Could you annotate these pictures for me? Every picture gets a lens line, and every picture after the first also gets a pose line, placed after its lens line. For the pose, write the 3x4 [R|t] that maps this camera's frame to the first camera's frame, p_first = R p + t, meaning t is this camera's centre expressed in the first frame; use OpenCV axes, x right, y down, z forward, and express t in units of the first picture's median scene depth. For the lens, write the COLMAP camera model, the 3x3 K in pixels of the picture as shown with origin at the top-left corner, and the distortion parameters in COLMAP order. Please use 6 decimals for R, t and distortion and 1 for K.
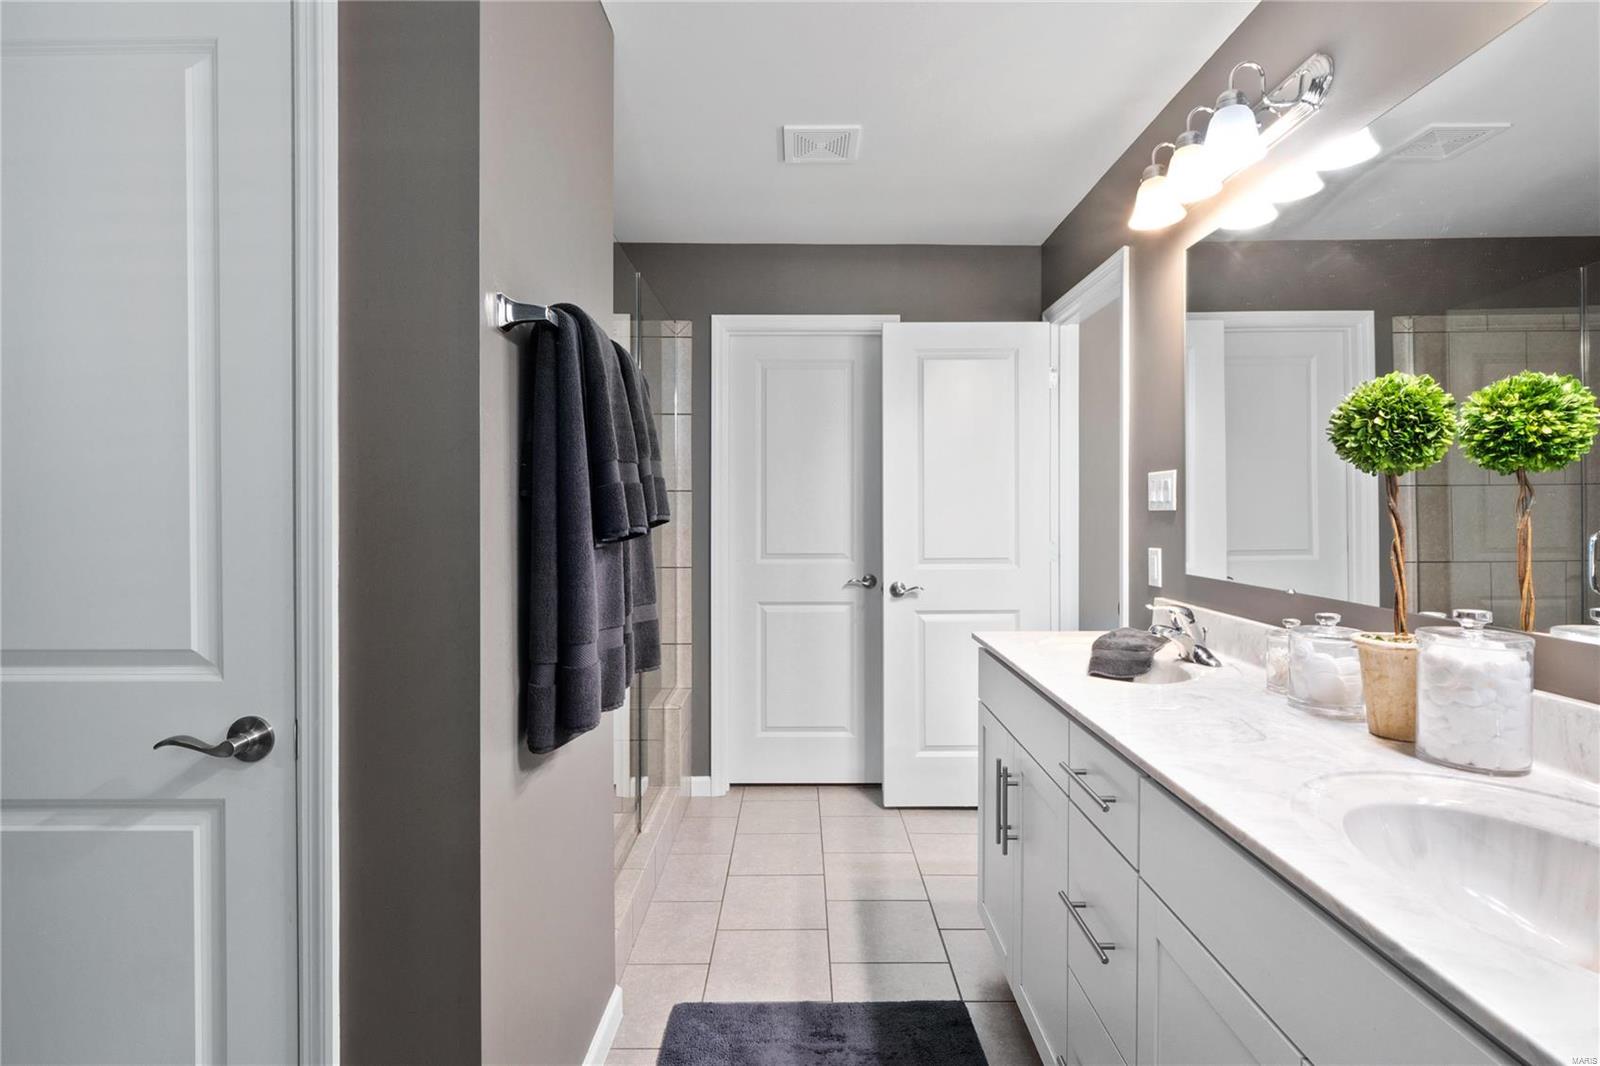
lens RADIAL K [[754.1, 0, 791.5], [0, 754.1, 493.8], [0, 0, 1]] dist [-0.004720, -0.000706]
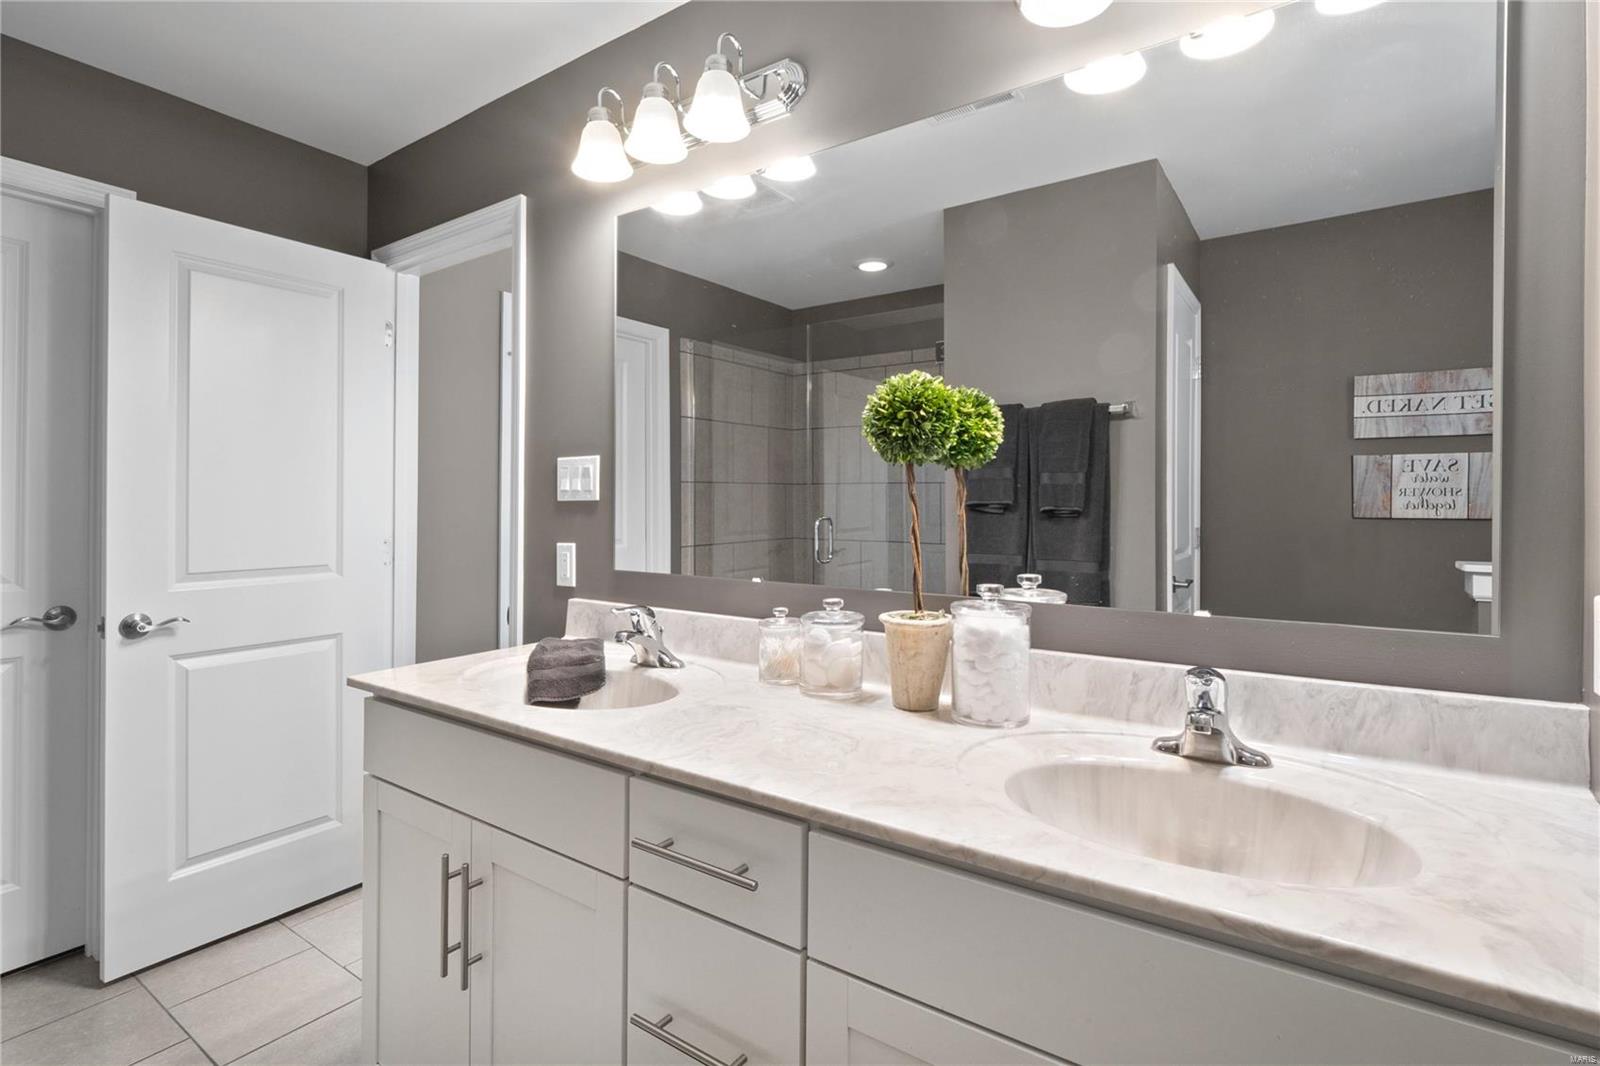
lens RADIAL K [[754.1, 0, 791.5], [0, 754.1, 493.8], [0, 0, 1]] dist [-0.004720, -0.000706]
pose [[0.560059, 0.014000, 0.828334, -0.115422], [-0.019339, 0.999806, -0.003822, 0.013899], [-0.828227, -0.013879, 0.560221, 0.317655]]
